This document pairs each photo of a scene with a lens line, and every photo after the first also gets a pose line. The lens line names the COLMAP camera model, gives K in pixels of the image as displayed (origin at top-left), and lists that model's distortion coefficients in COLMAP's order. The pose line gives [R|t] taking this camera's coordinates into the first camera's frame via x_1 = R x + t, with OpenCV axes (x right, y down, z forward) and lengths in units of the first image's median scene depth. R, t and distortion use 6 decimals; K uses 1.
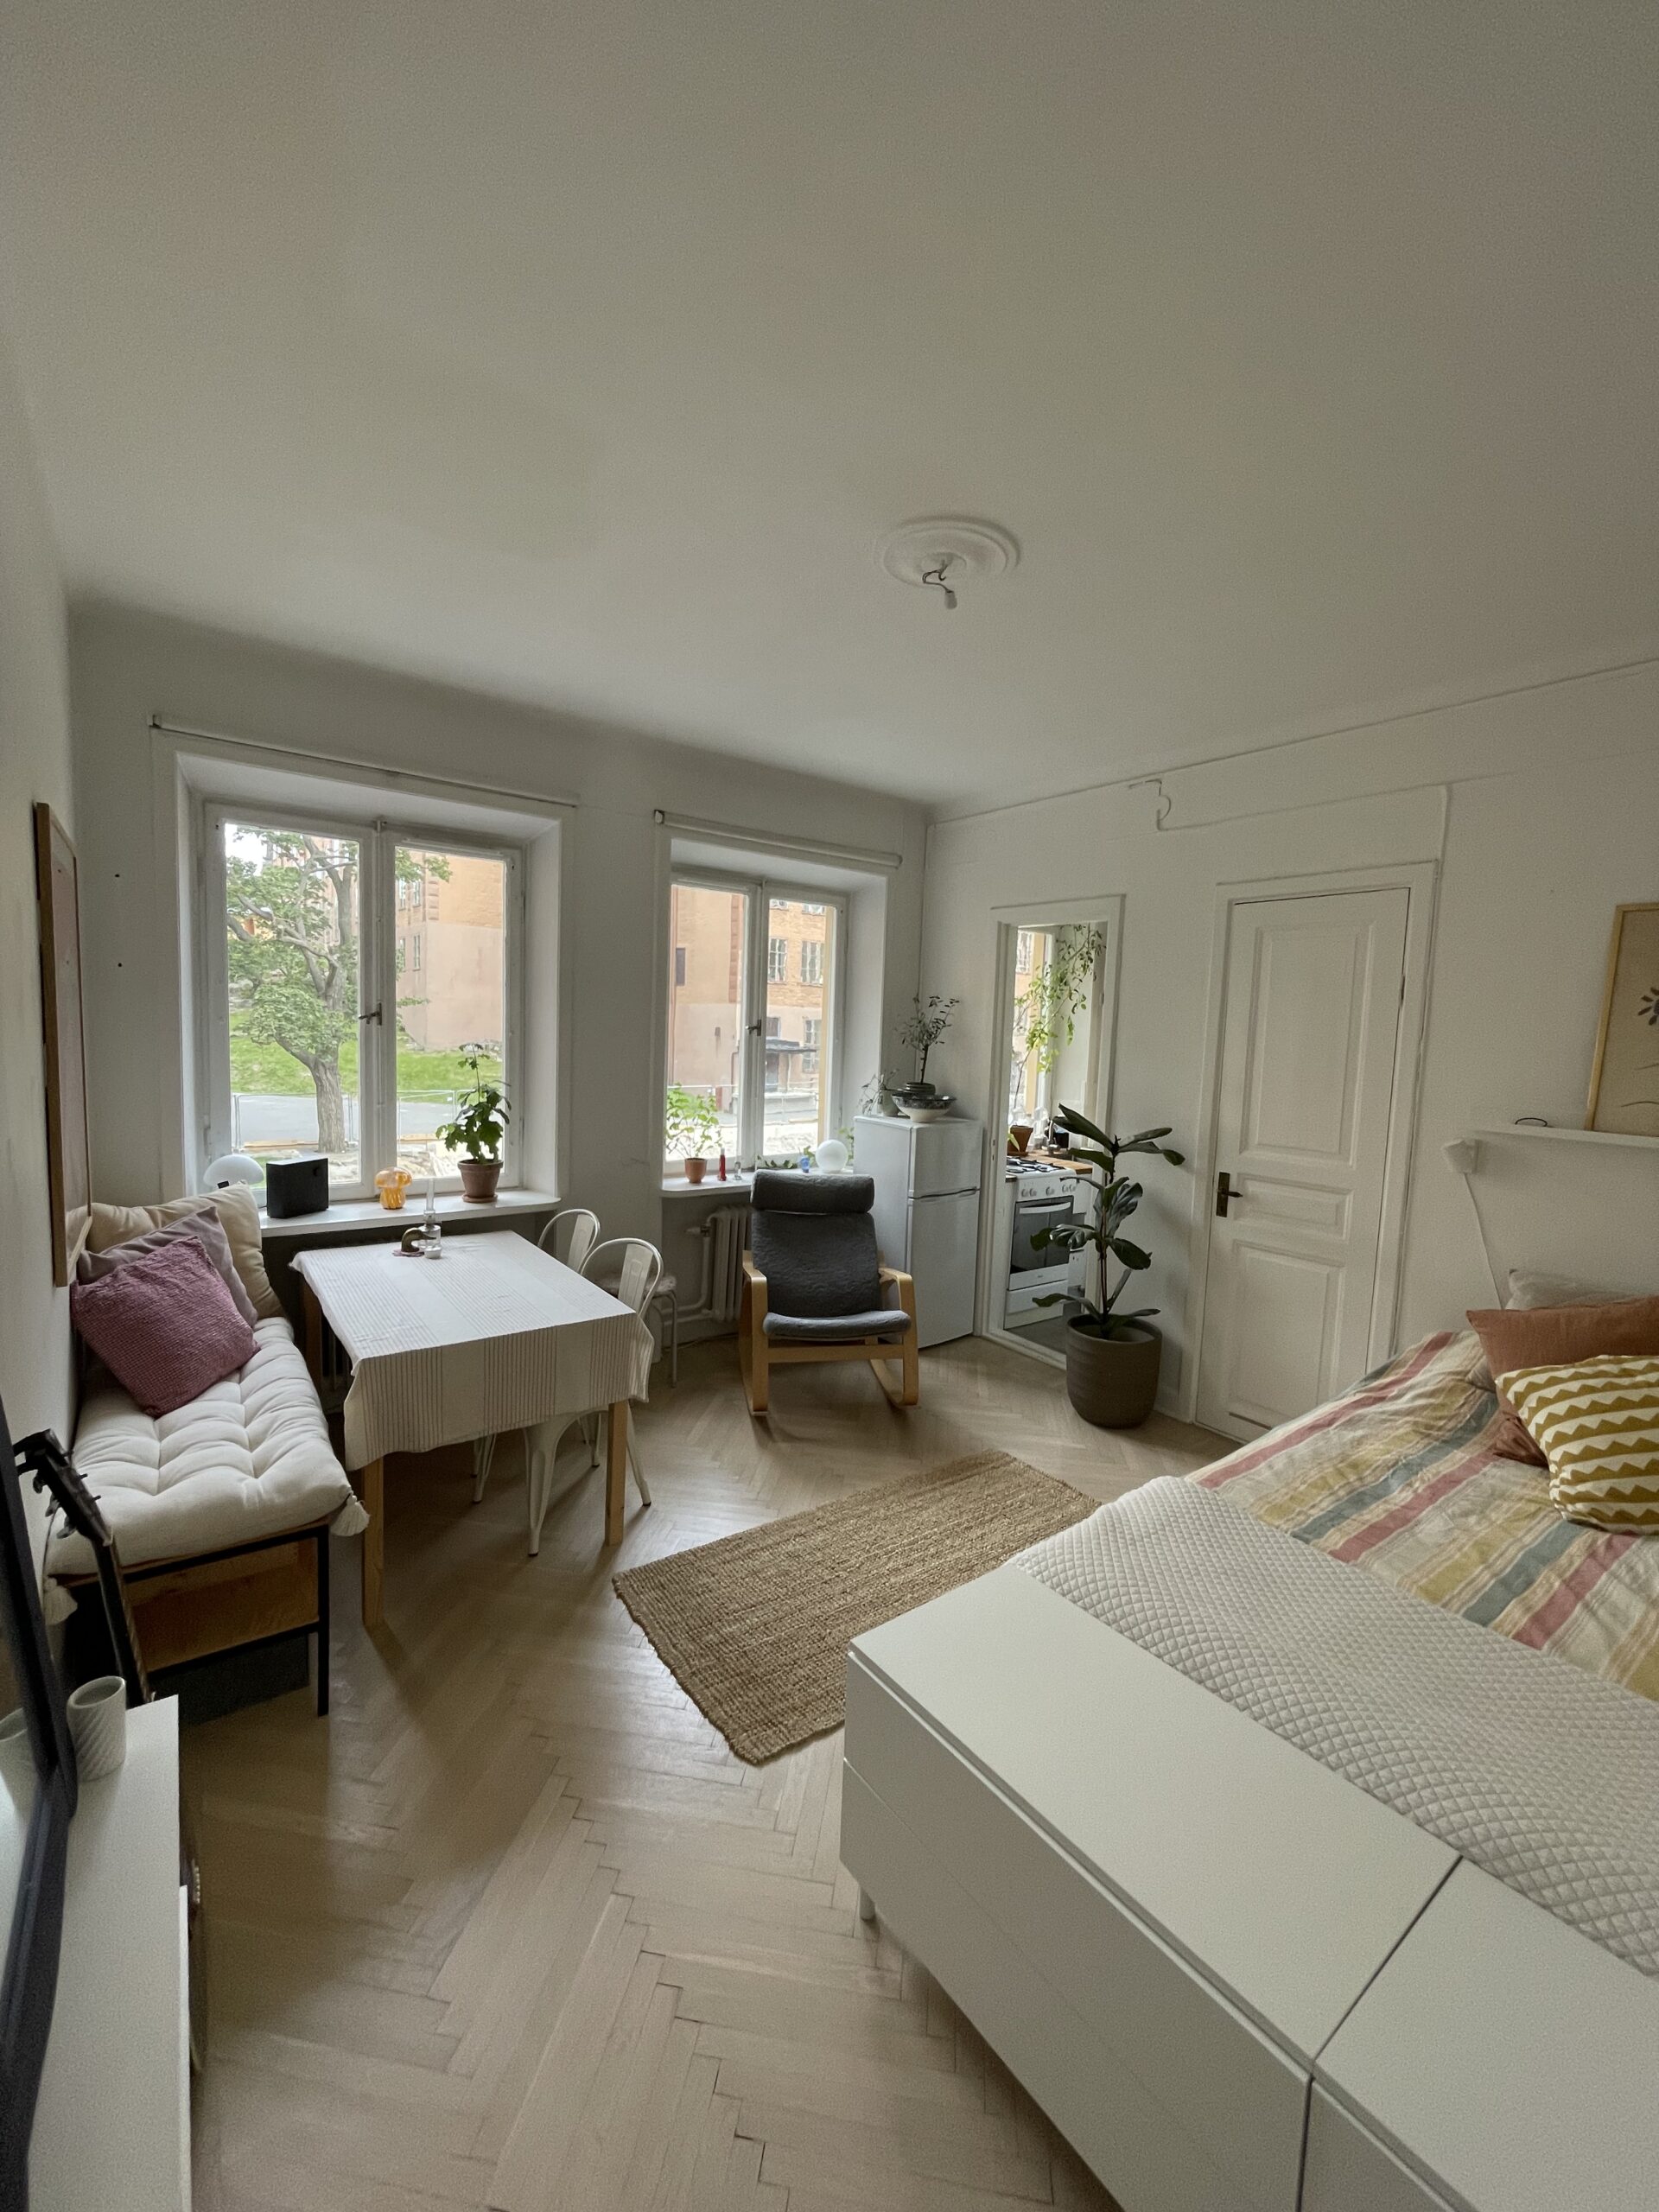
lens RADIAL K [[897.6, 0, 826.1], [0, 897.6, 1101.2], [0, 0, 1]] dist [-0.000106, -0.000001]
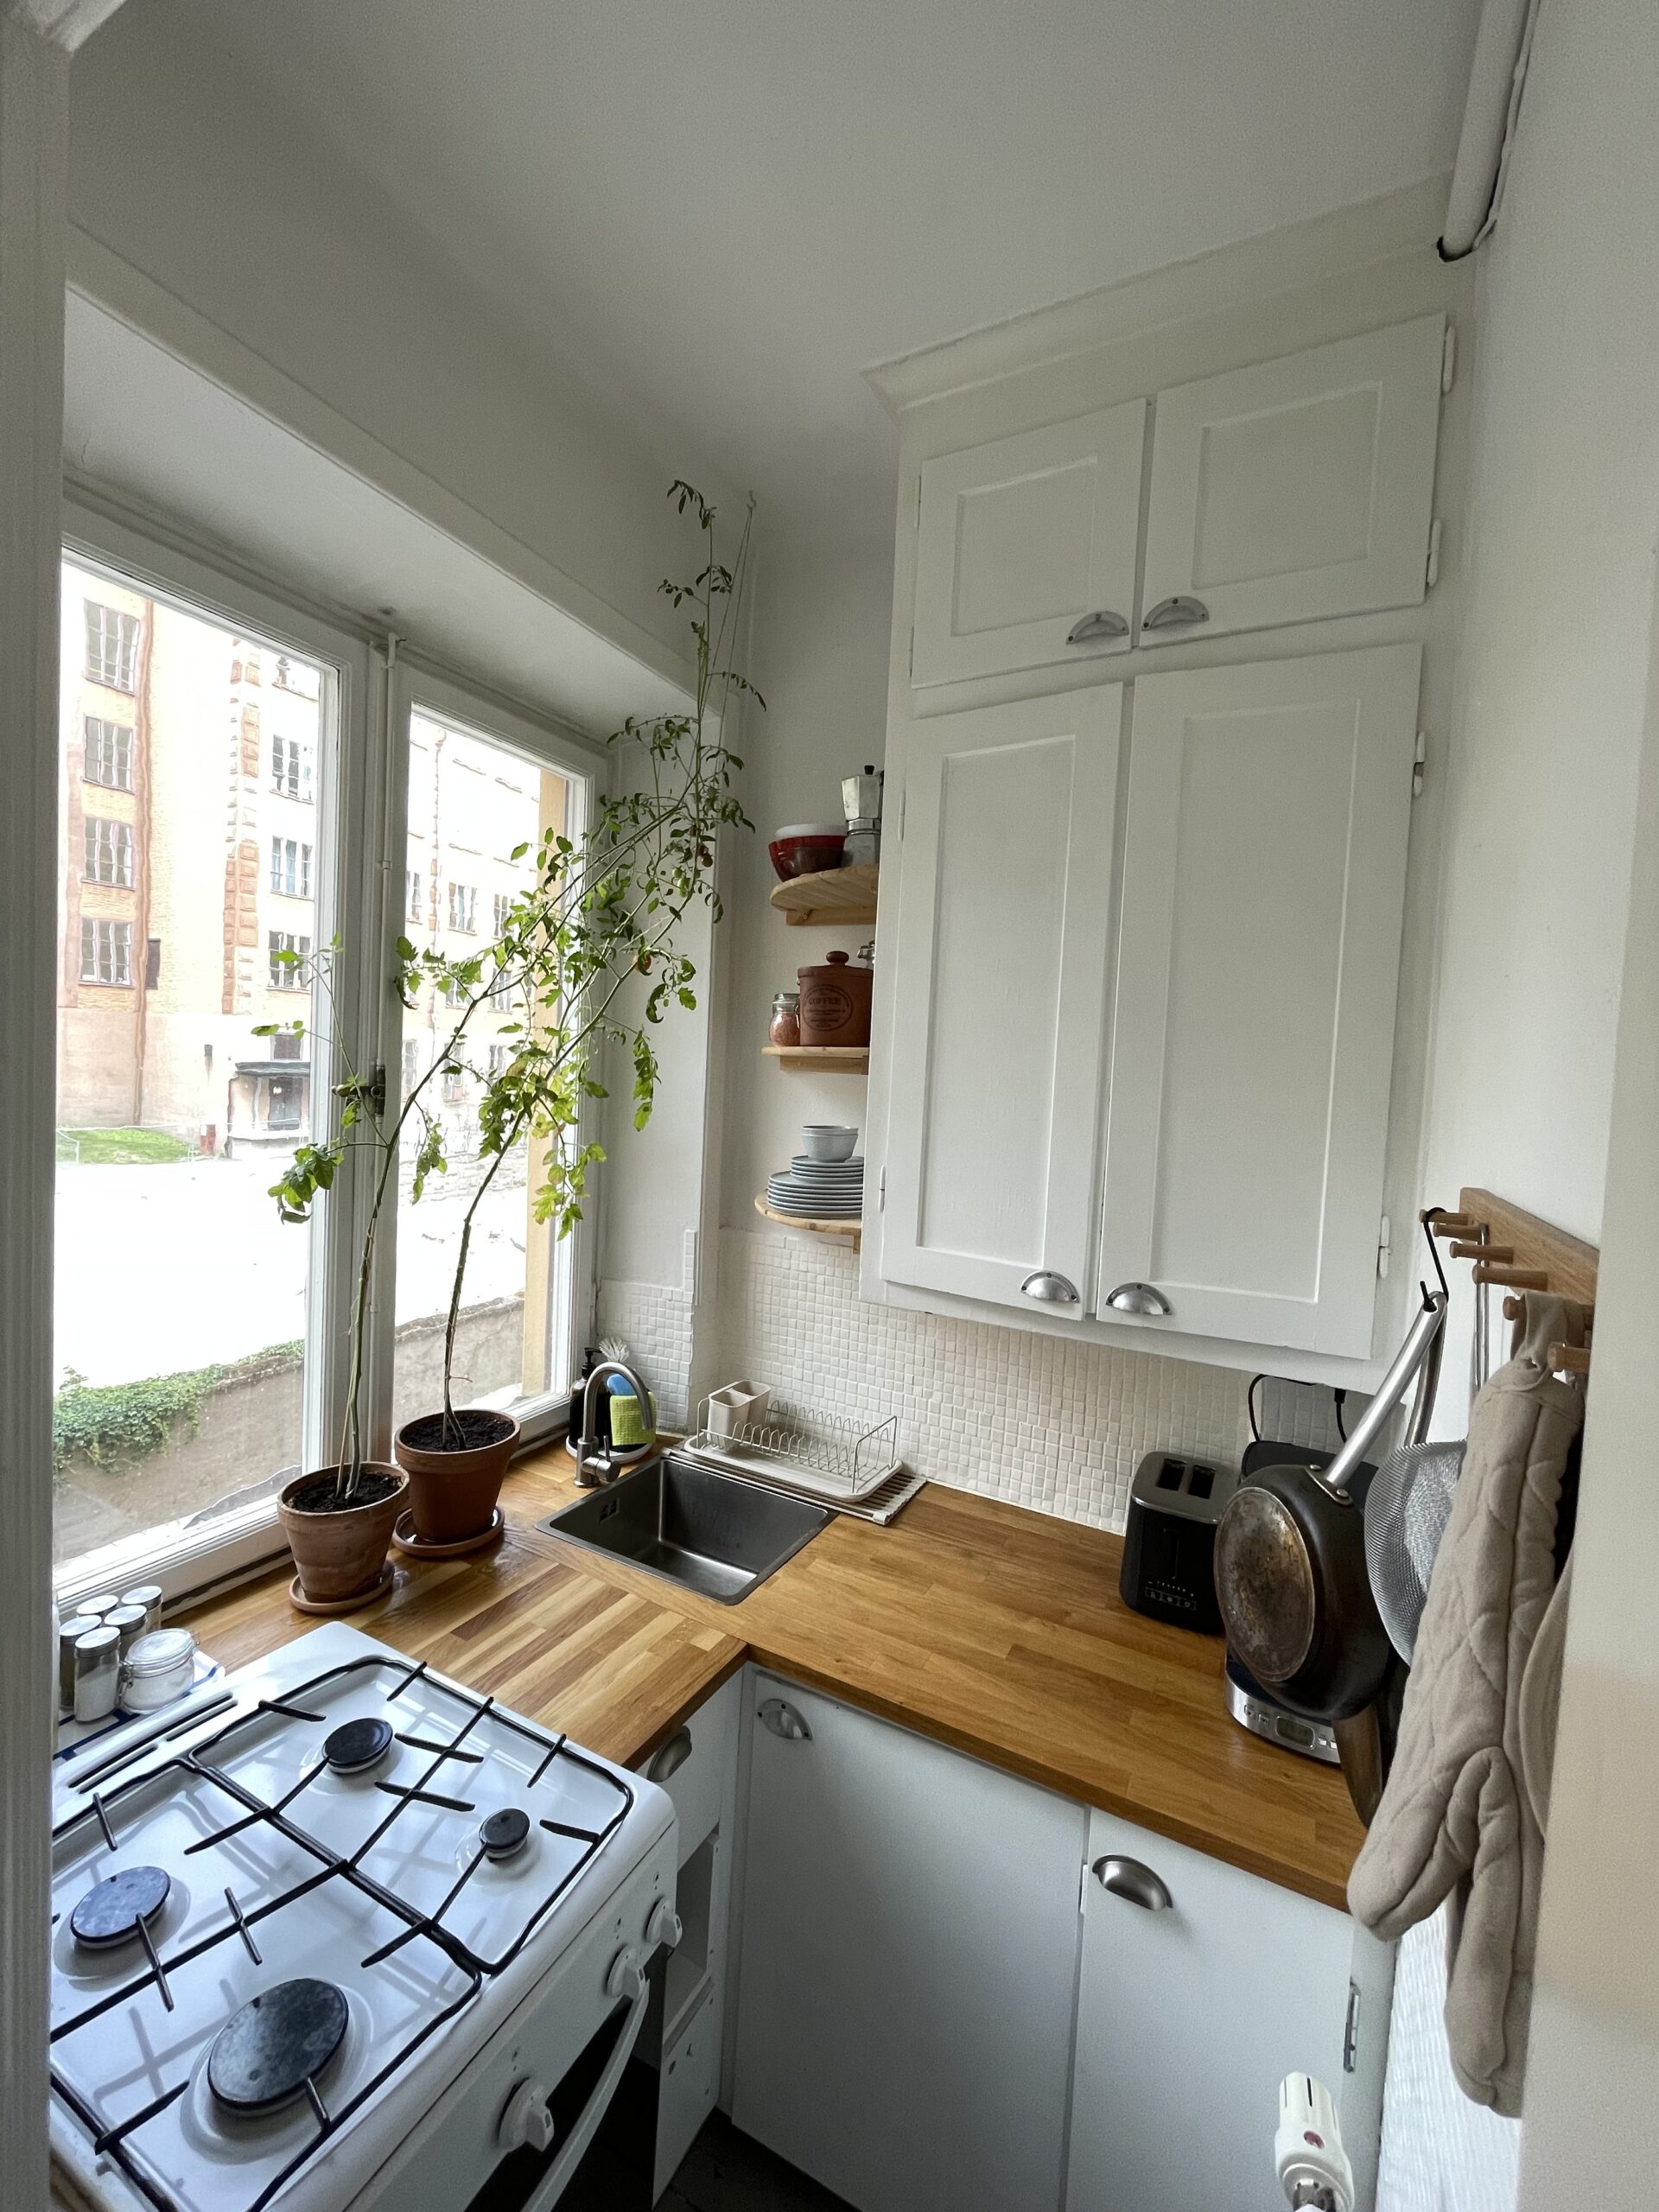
lens RADIAL K [[897.6, 0, 824.8], [0, 897.6, 1106.5], [0, 0, 1]] dist [-0.000106, -0.000001]
pose [[0.903609, -0.010670, 0.428225, 0.195918], [0.019453, 0.999680, -0.016139, -0.062775], [-0.427916, 0.022914, 0.903528, 0.695884]]
